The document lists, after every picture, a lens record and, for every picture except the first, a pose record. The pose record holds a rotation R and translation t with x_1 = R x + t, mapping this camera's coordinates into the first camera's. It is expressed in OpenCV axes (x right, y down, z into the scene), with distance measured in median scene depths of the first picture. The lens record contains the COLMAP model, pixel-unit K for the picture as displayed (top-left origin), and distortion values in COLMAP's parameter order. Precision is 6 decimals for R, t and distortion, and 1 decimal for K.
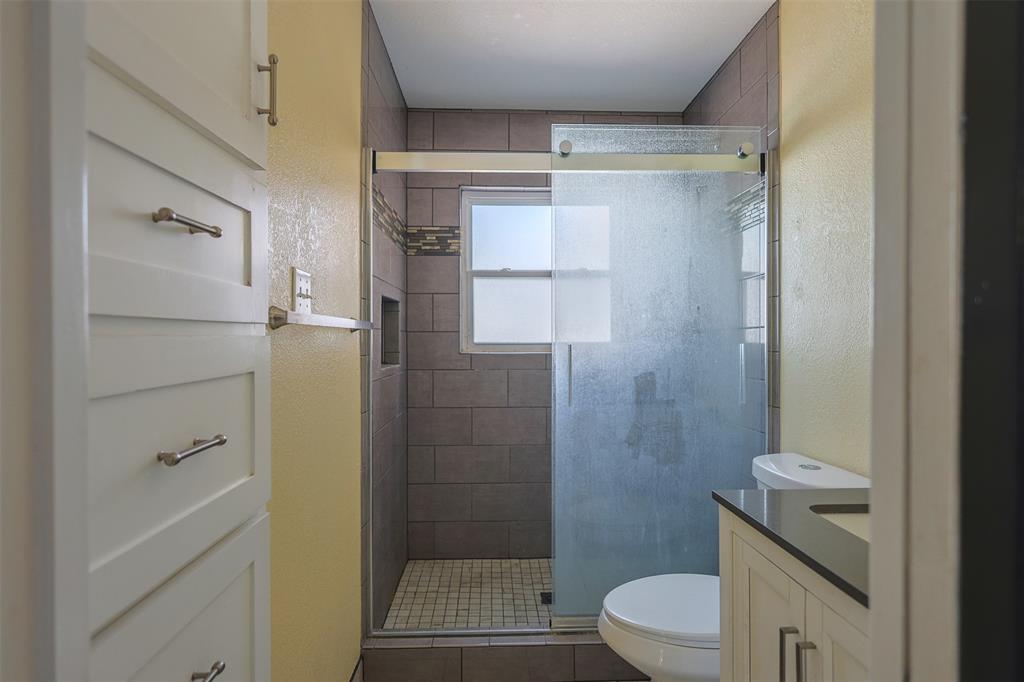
lens RADIAL K [[507.0, 0, 512.0], [0, 507.0, 341.0], [0, 0, 1]] dist [-0.001018, 0.000161]
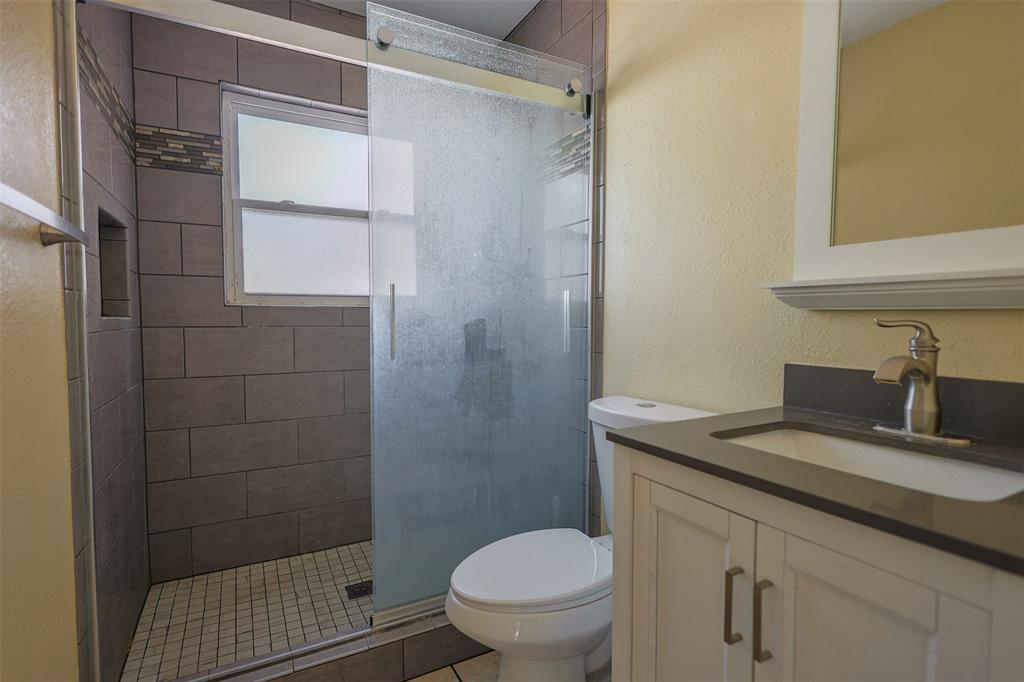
lens RADIAL K [[500.1, 0, 512.0], [0, 500.1, 341.0], [0, 0, 1]] dist [0.000298, 0.000064]
pose [[0.895081, -0.017202, 0.445571, -0.063454], [-0.003159, 0.998986, 0.044914, 0.052142], [-0.445892, -0.041609, 0.894119, 0.157440]]
